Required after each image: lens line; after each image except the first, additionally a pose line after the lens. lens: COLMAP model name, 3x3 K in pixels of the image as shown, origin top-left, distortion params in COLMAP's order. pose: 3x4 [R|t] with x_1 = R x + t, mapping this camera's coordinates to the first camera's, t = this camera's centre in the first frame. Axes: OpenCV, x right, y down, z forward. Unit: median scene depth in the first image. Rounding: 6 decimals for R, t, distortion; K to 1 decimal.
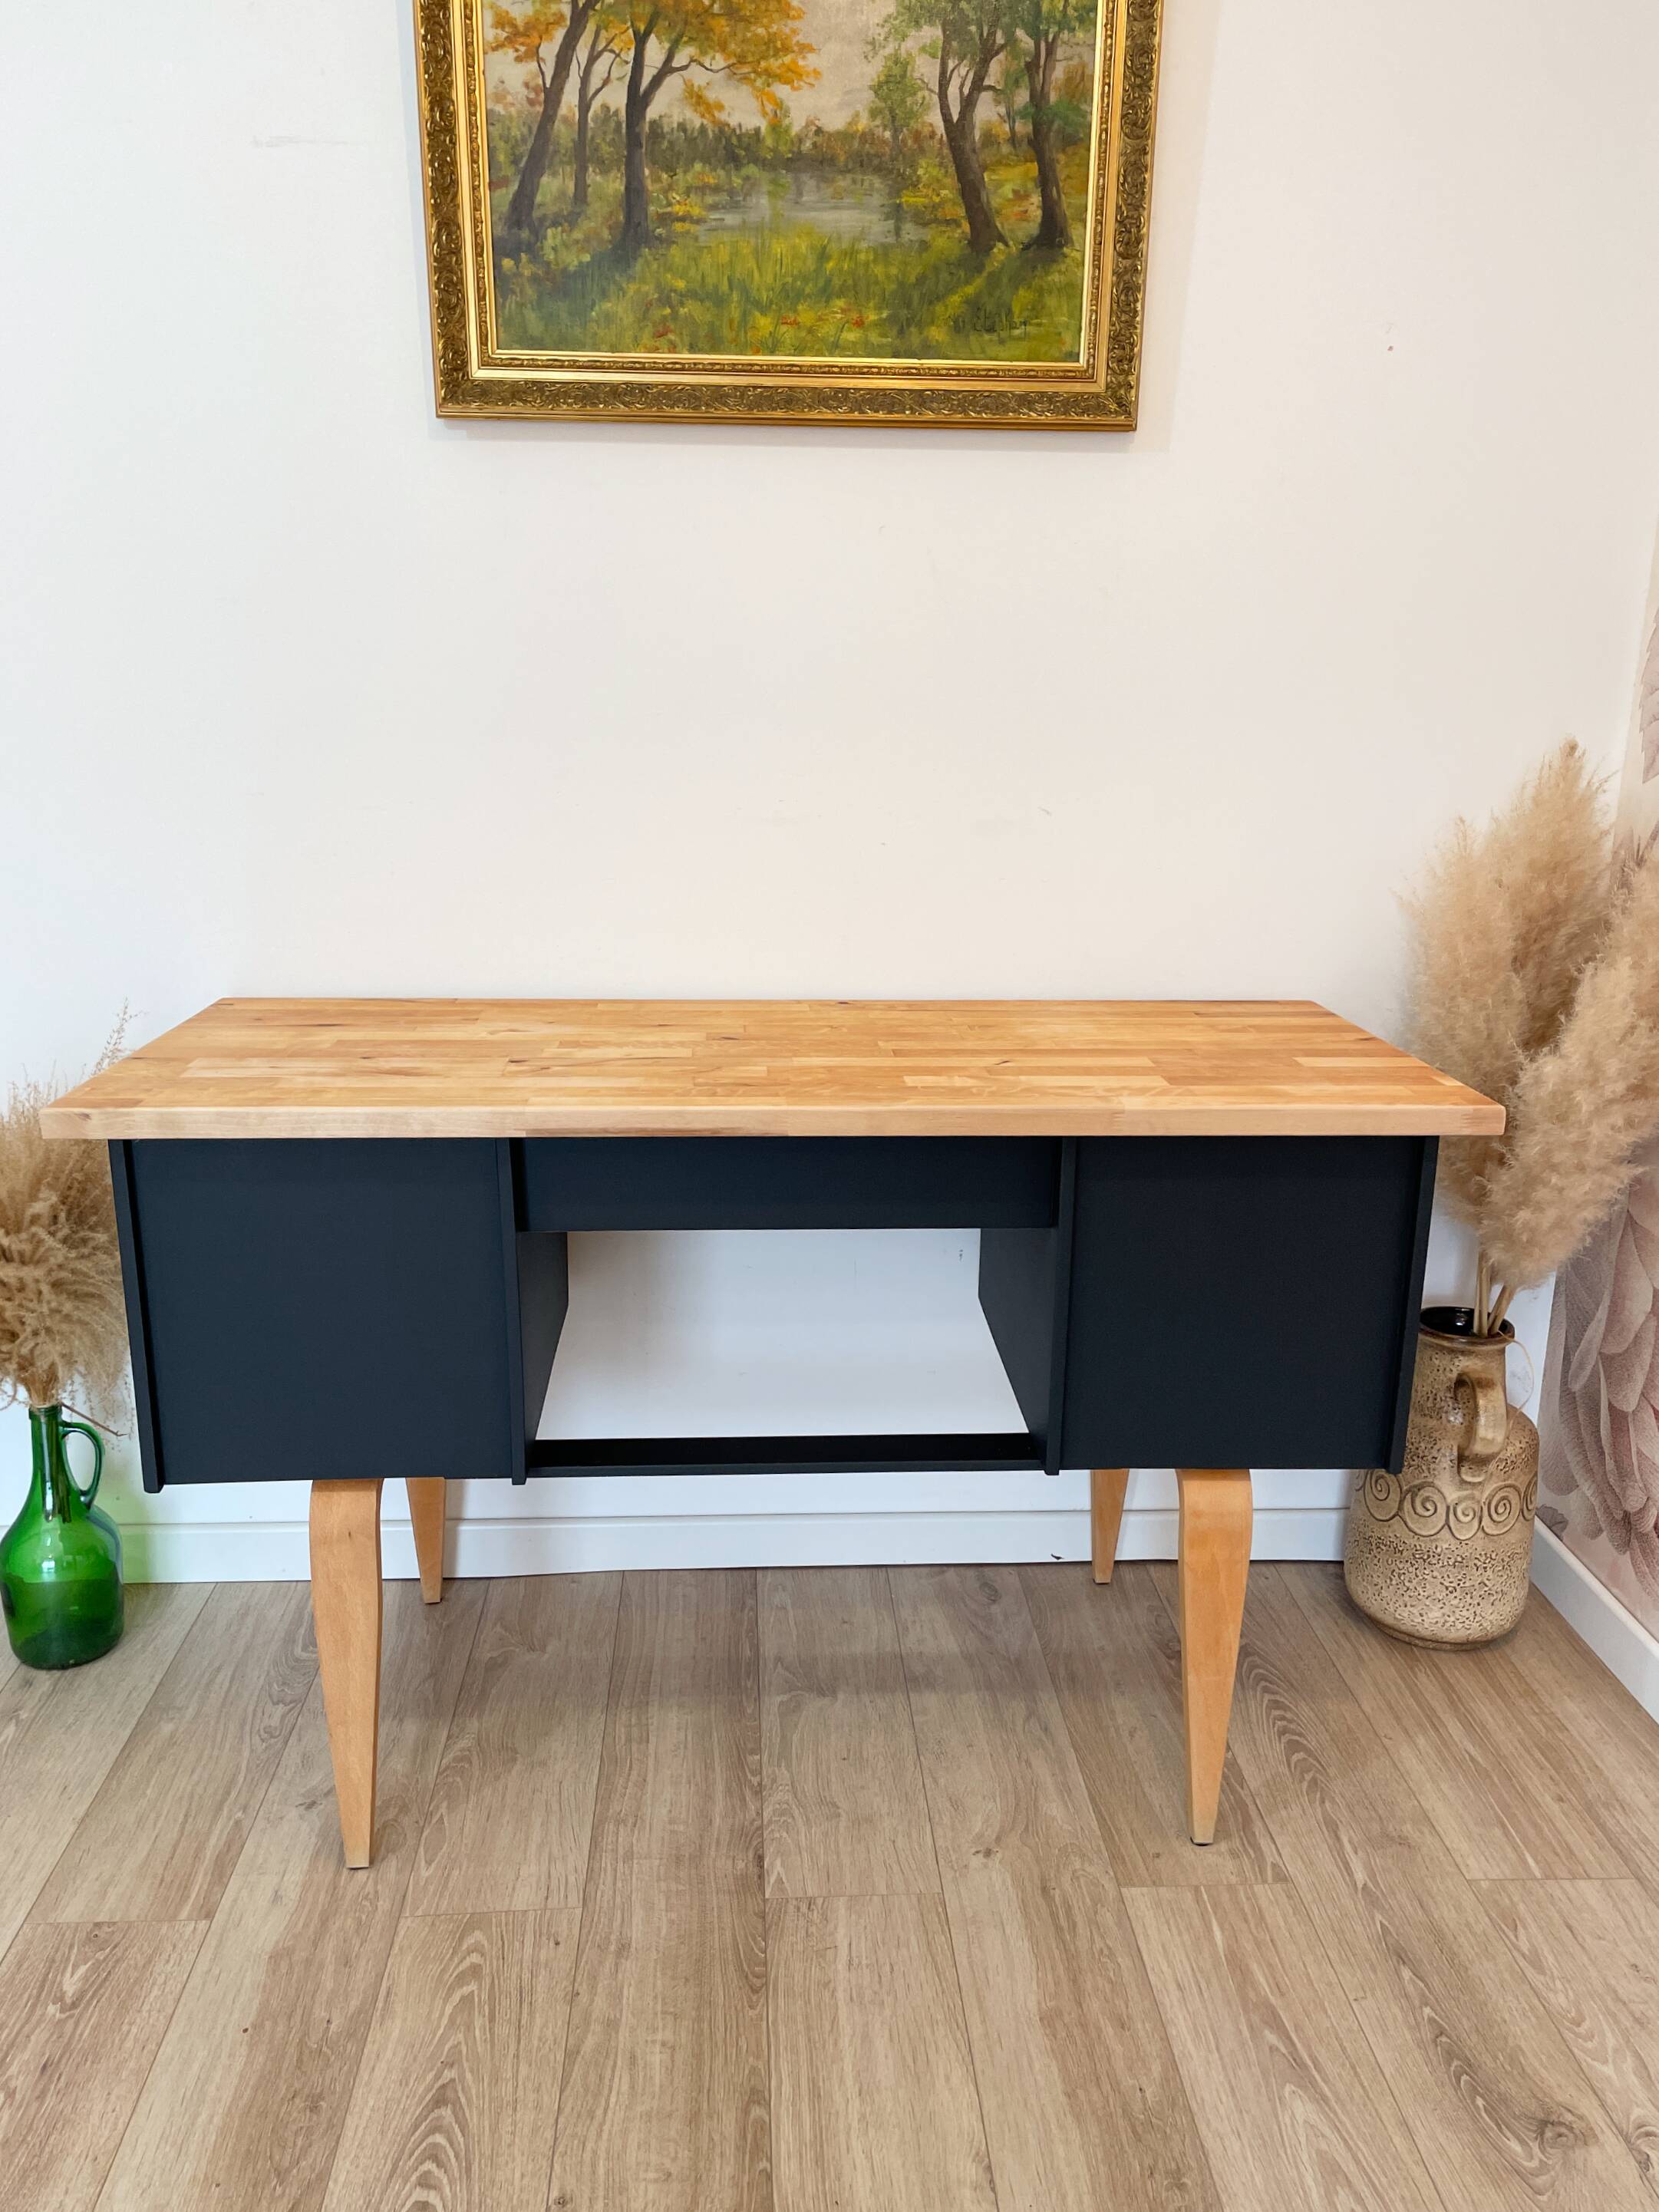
lens RADIAL K [[1741.4, 0, 848.5], [0, 1741.4, 1138.2], [0, 0, 1]] dist [0.078672, -0.113625]
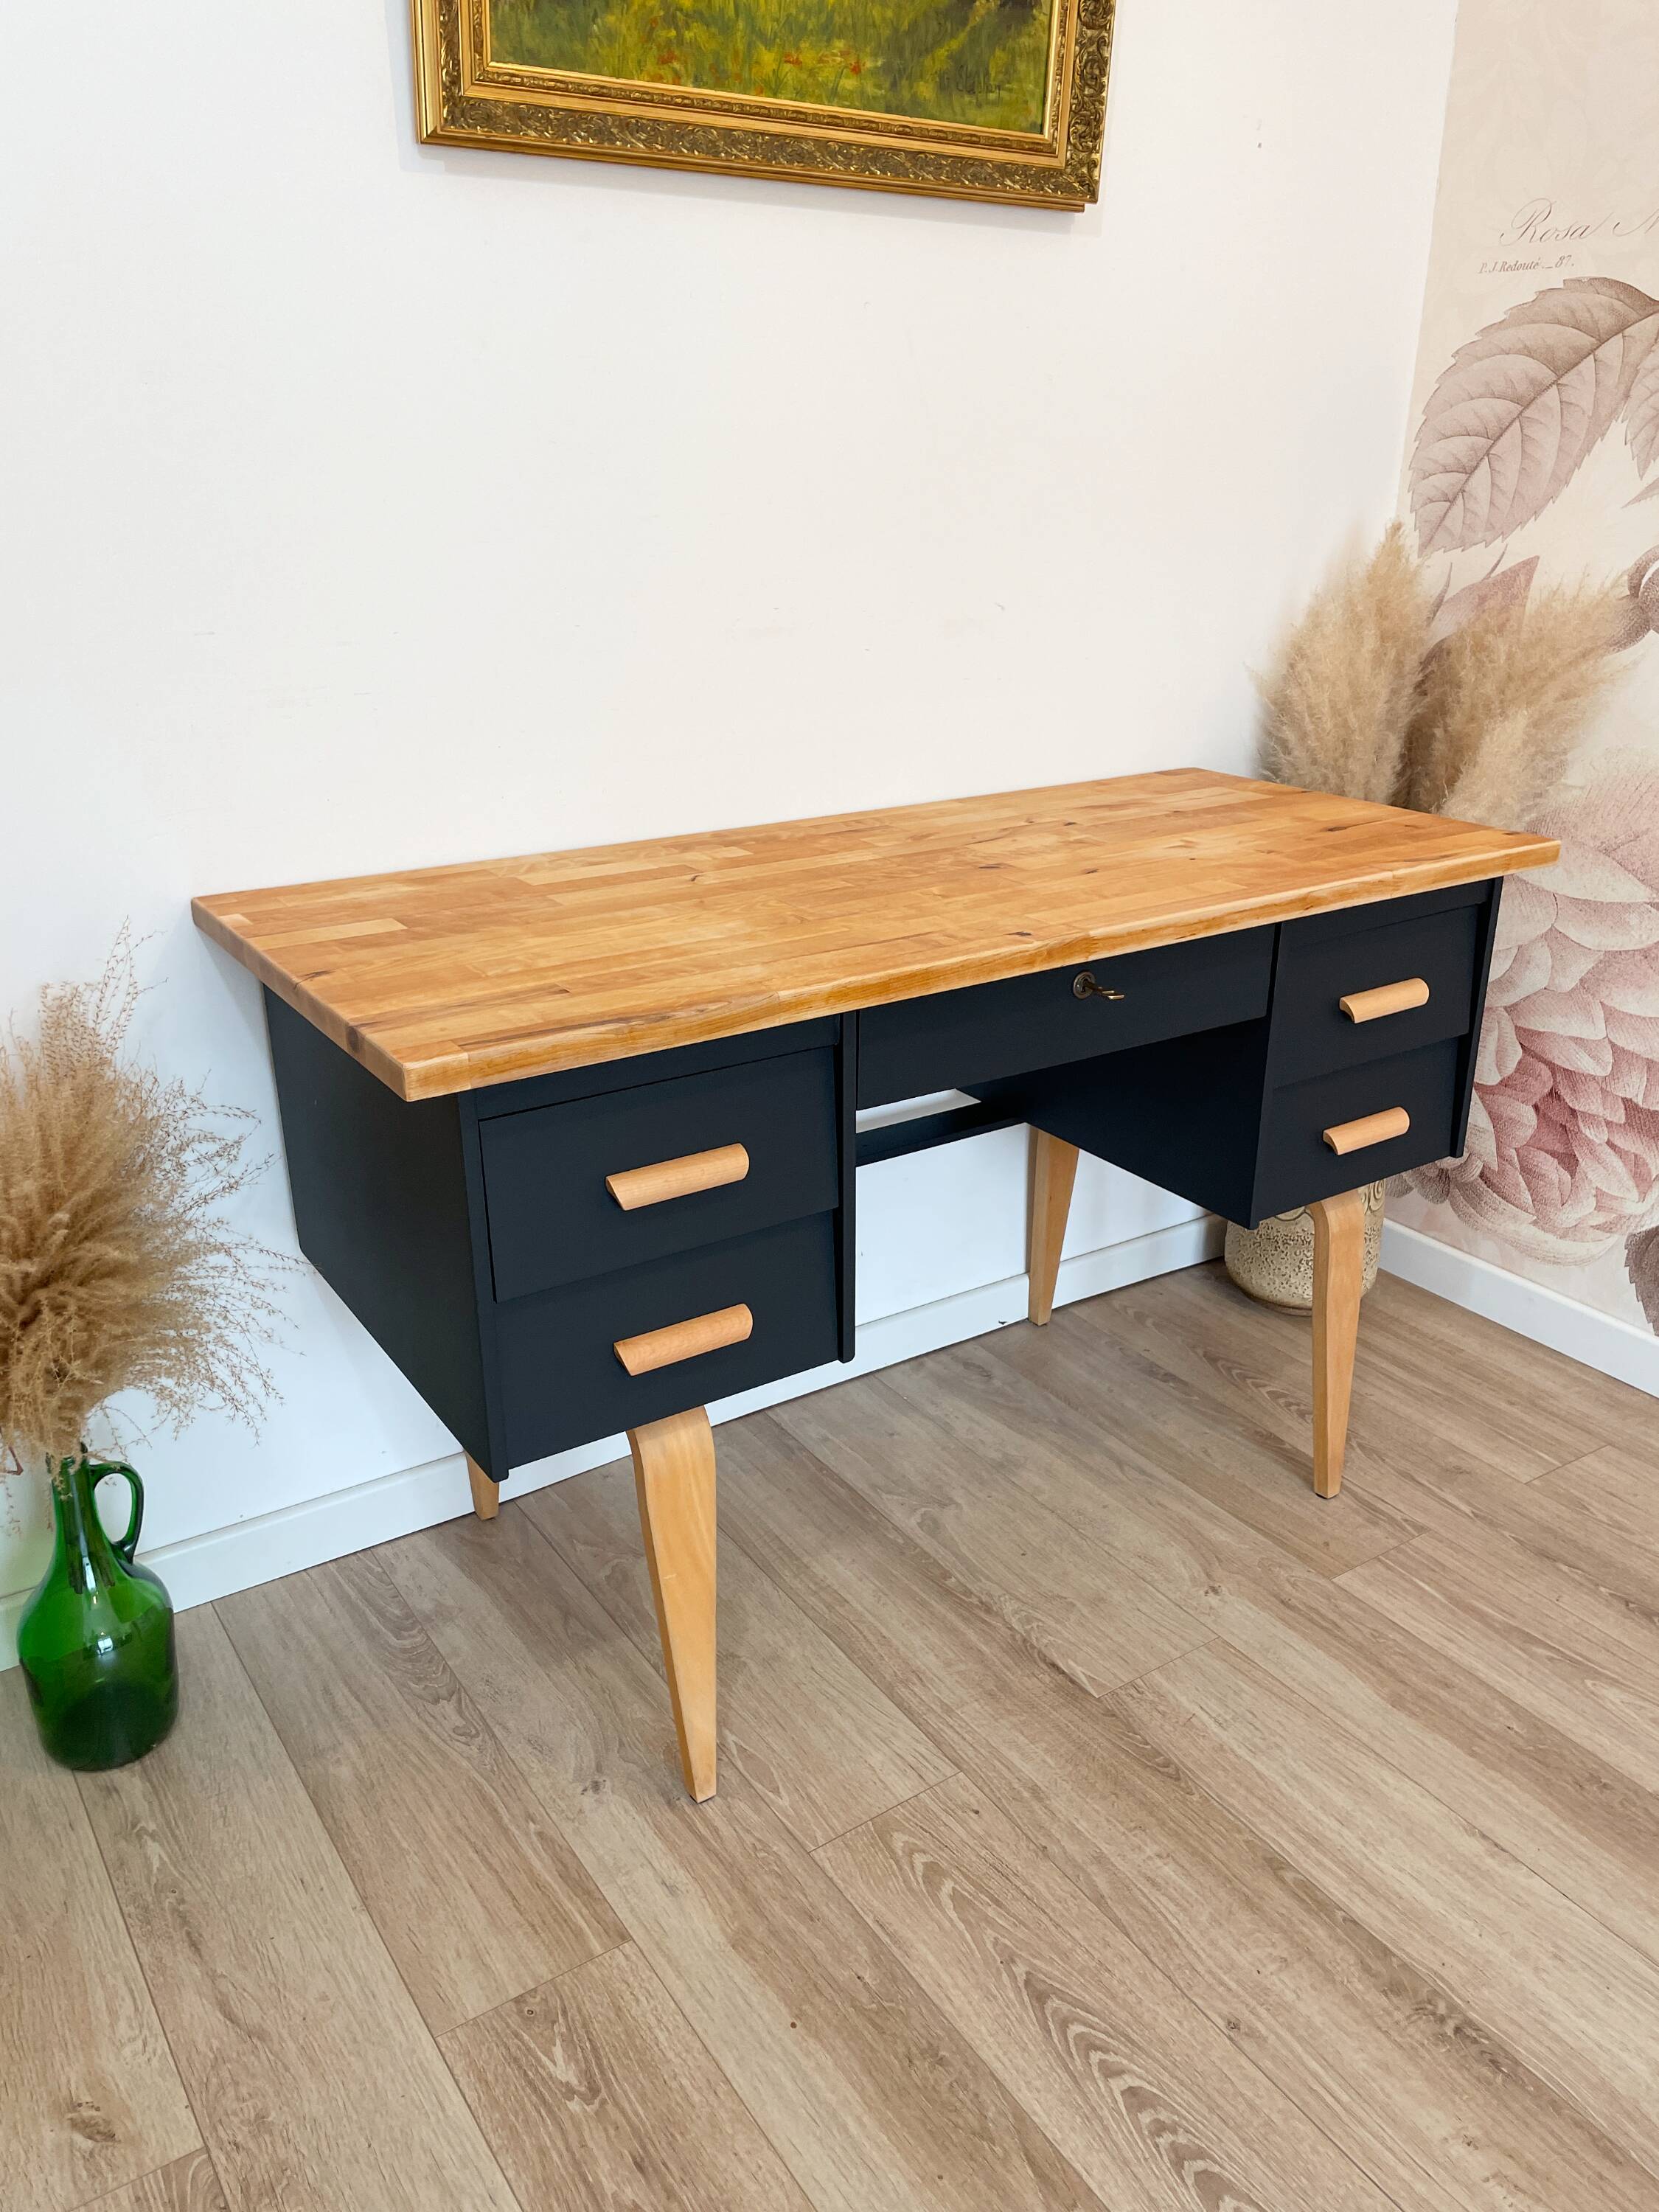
lens RADIAL K [[1687.4, 0, 844.0], [0, 1687.4, 1089.8], [0, 0, 1]] dist [0.080228, -0.113641]
pose [[0.861207, -0.182886, 0.474210, -0.528422], [0.128659, 0.981074, 0.144710, -0.075102], [-0.491700, -0.063614, 0.868438, 0.204482]]
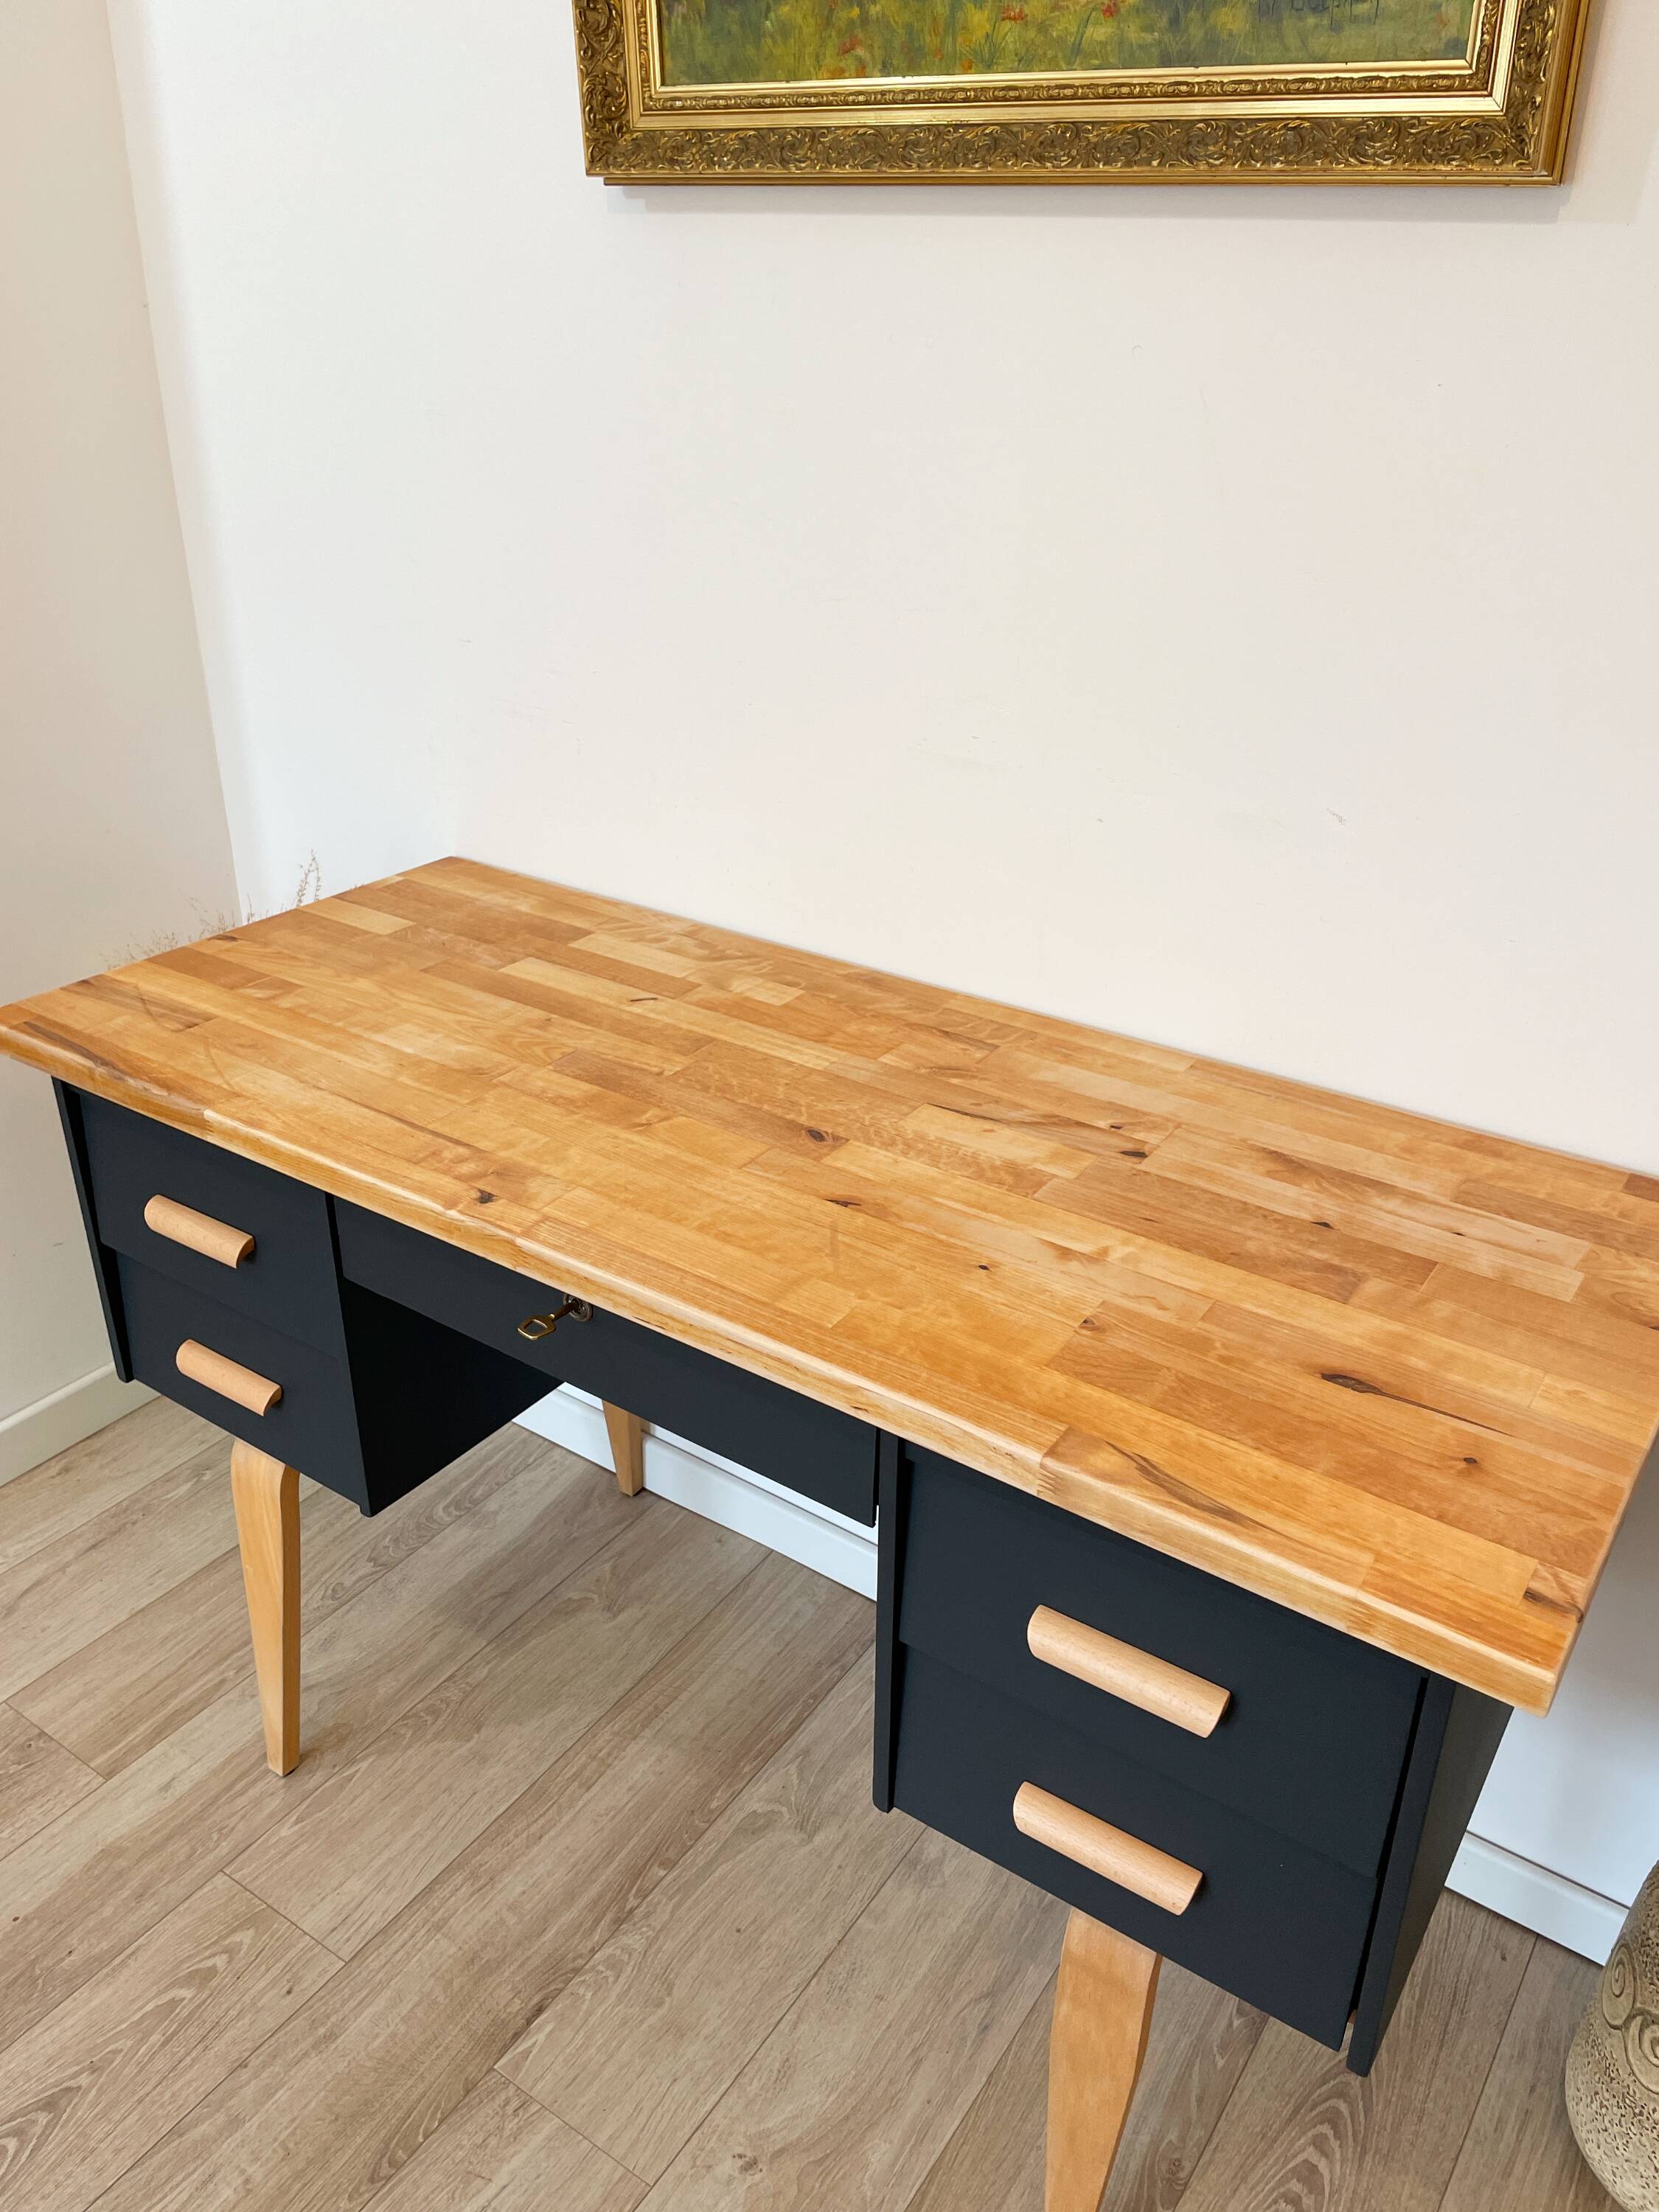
lens RADIAL K [[1687.4, 0, 840.5], [0, 1687.4, 1104.1], [0, 0, 1]] dist [0.080228, -0.113641]
pose [[0.790405, 0.281134, -0.544265, 0.374194], [-0.166194, 0.953561, 0.251198, -0.236535], [0.589610, -0.108094, 0.800422, 0.430803]]
